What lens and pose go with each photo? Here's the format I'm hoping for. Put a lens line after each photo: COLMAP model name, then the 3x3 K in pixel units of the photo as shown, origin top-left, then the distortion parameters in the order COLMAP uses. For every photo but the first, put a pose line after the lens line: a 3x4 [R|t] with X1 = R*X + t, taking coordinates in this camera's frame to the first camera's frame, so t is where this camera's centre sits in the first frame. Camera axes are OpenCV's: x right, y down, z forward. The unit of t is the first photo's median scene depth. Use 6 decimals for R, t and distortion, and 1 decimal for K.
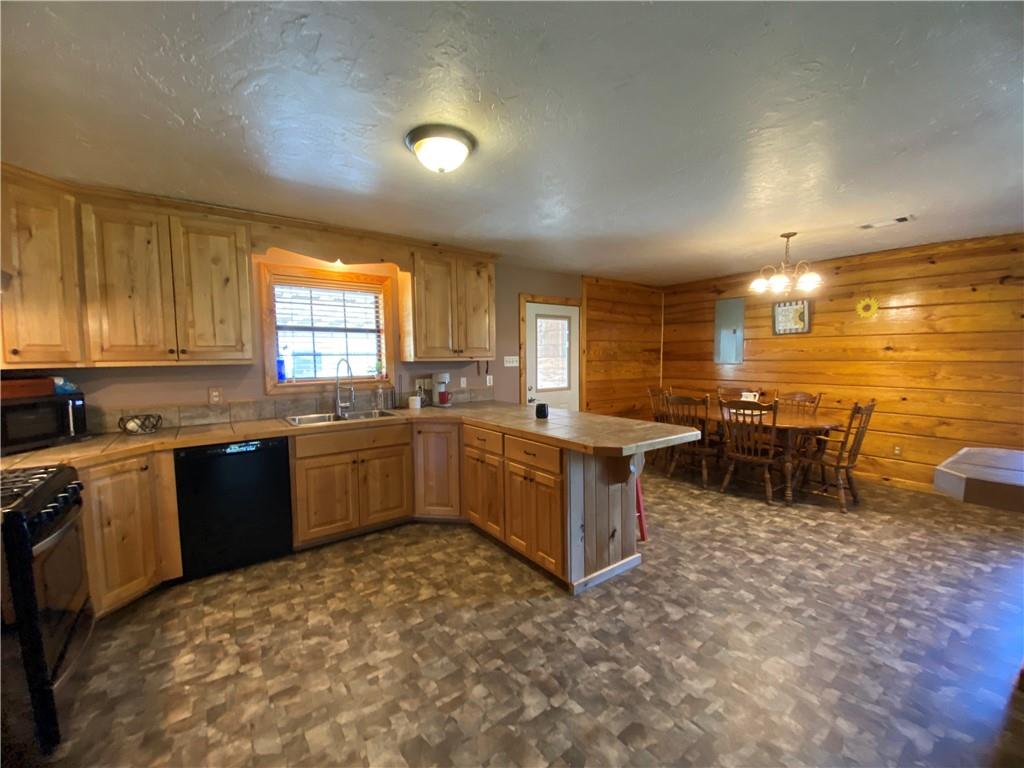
lens RADIAL K [[412.0, 0, 510.1], [0, 412.0, 379.1], [0, 0, 1]] dist [0.004663, -0.009830]
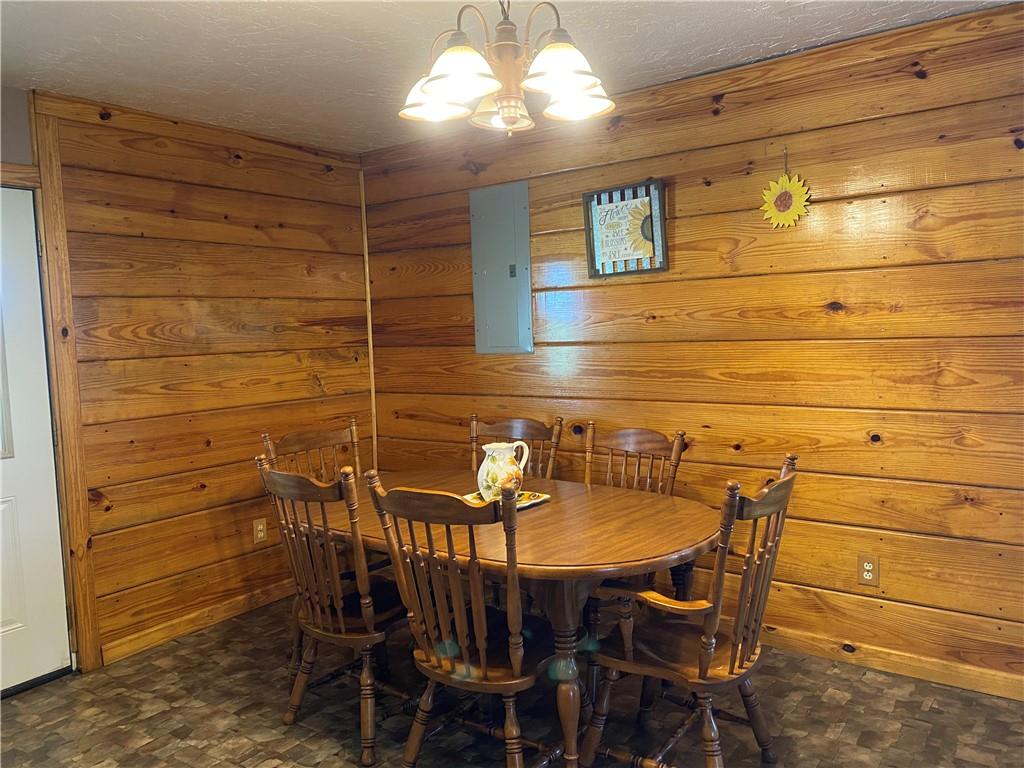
lens RADIAL K [[782.5, 0, 516.2], [0, 782.5, 363.1], [0, 0, 1]] dist [0.057071, -0.007144]
pose [[0.953541, -0.039629, 0.298646, 0.452925], [0.042988, 0.999065, -0.004685, -0.034361], [-0.298181, 0.017306, 0.954353, 0.421527]]
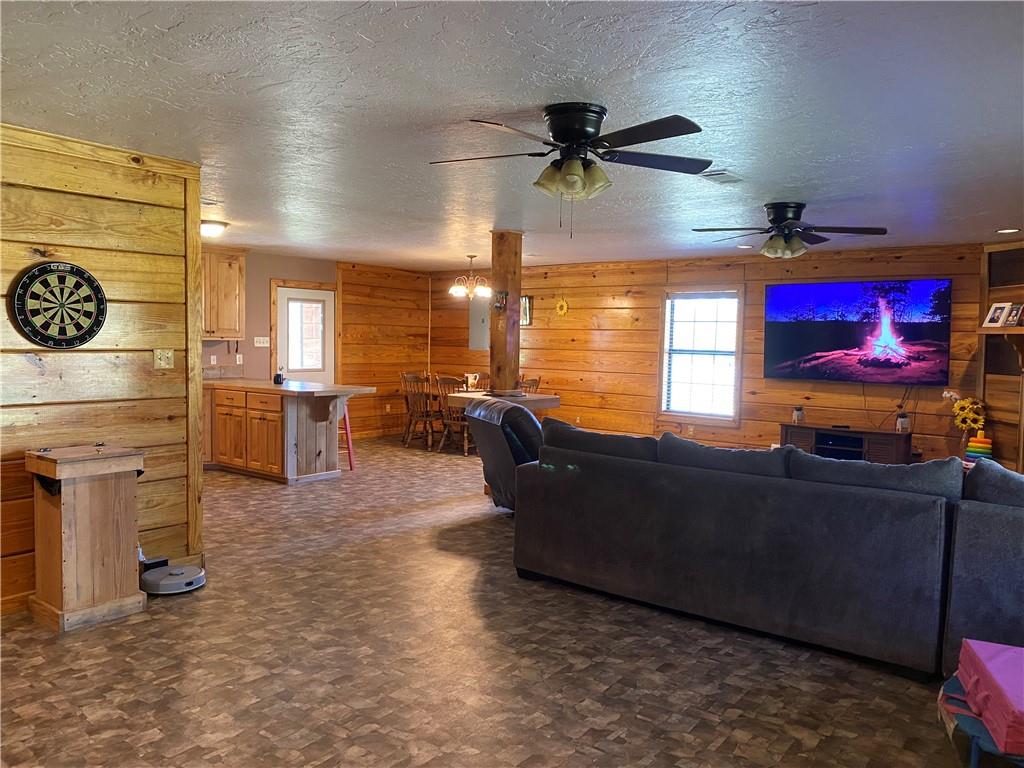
lens RADIAL K [[782.5, 0, 522.3], [0, 782.5, 376.9], [0, 0, 1]] dist [0.057071, -0.007144]
pose [[0.960808, 0.016329, 0.276733, 0.107306], [-0.015111, 0.999864, -0.006532, 0.061619], [-0.276802, 0.002095, 0.960925, -1.393144]]
